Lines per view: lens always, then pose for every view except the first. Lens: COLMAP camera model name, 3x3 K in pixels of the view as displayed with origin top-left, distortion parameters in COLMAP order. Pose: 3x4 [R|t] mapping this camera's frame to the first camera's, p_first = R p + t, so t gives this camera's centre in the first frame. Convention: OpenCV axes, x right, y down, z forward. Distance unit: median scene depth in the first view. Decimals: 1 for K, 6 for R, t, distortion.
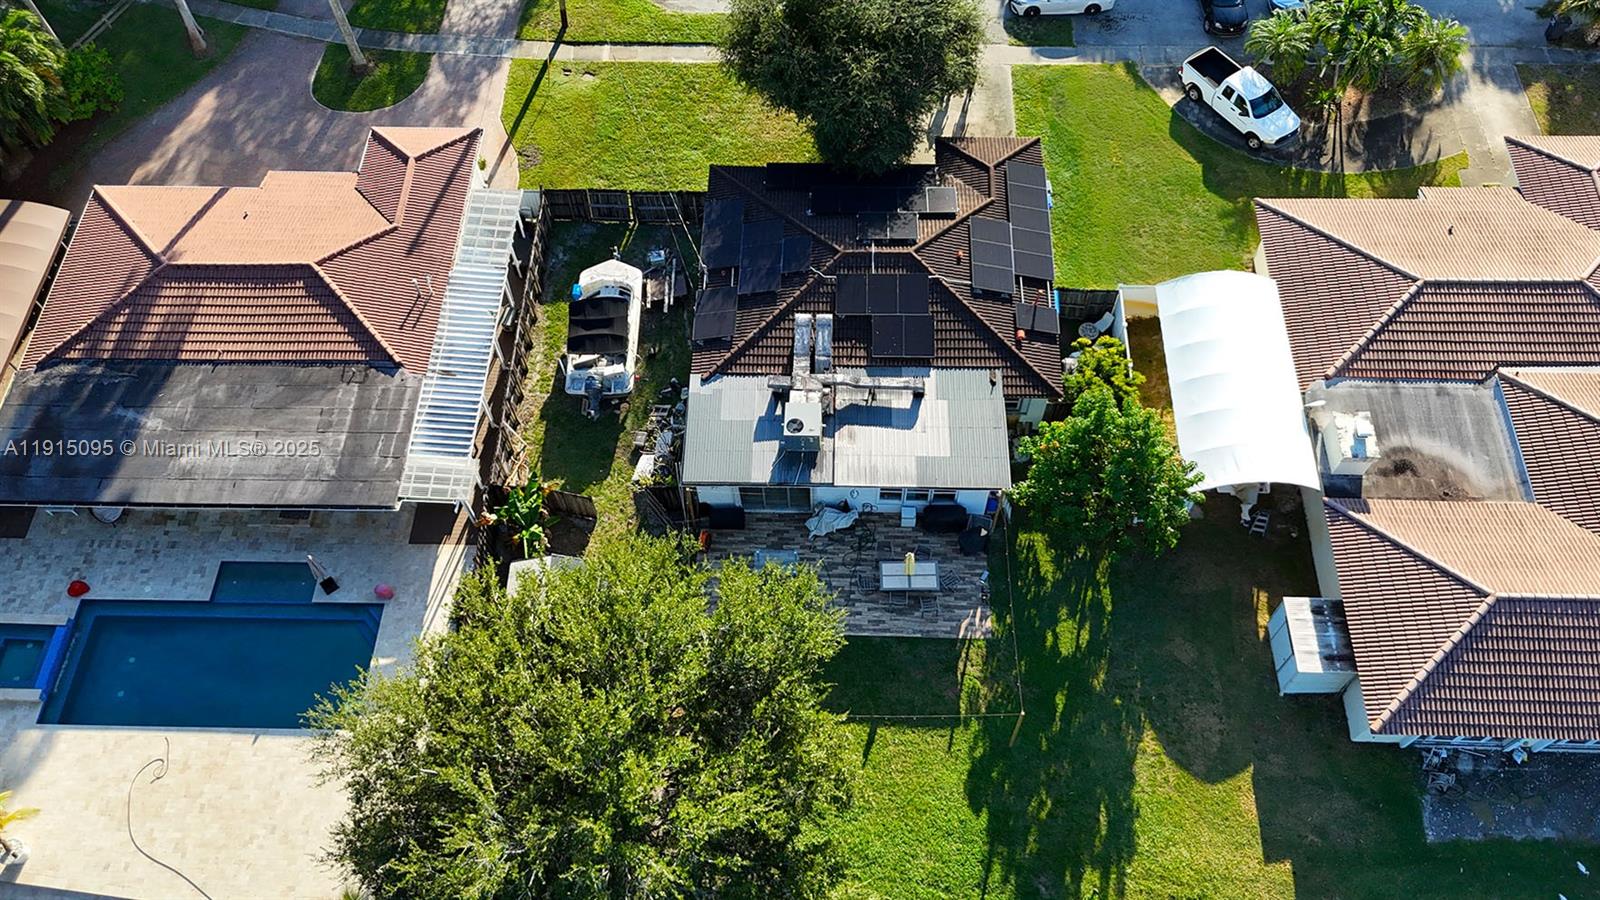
lens RADIAL K [[1171.6, 0, 800.3], [0, 1171.6, 454.8], [0, 0, 1]] dist [0.111618, -0.131225]
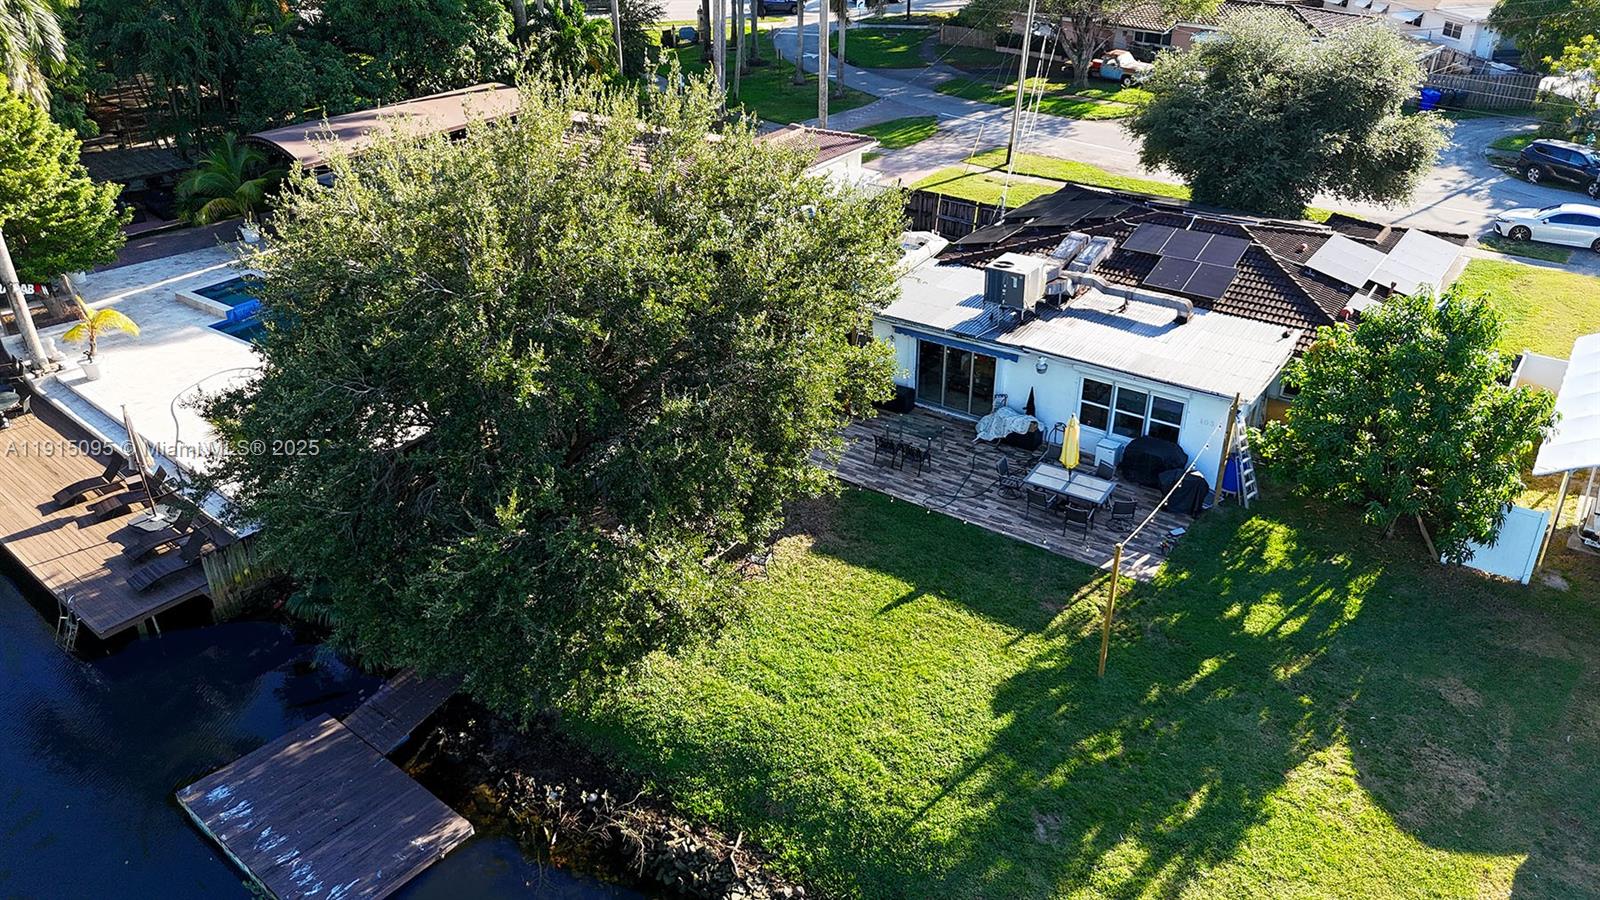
lens RADIAL K [[1171.6, 0, 800.3], [0, 1171.6, 454.8], [0, 0, 1]] dist [0.111618, -0.131225]
pose [[0.834635, 0.287805, -0.469630, 0.279991], [-0.485494, 0.787113, -0.380459, 0.429140], [0.260154, 0.545547, 0.796679, 0.364097]]
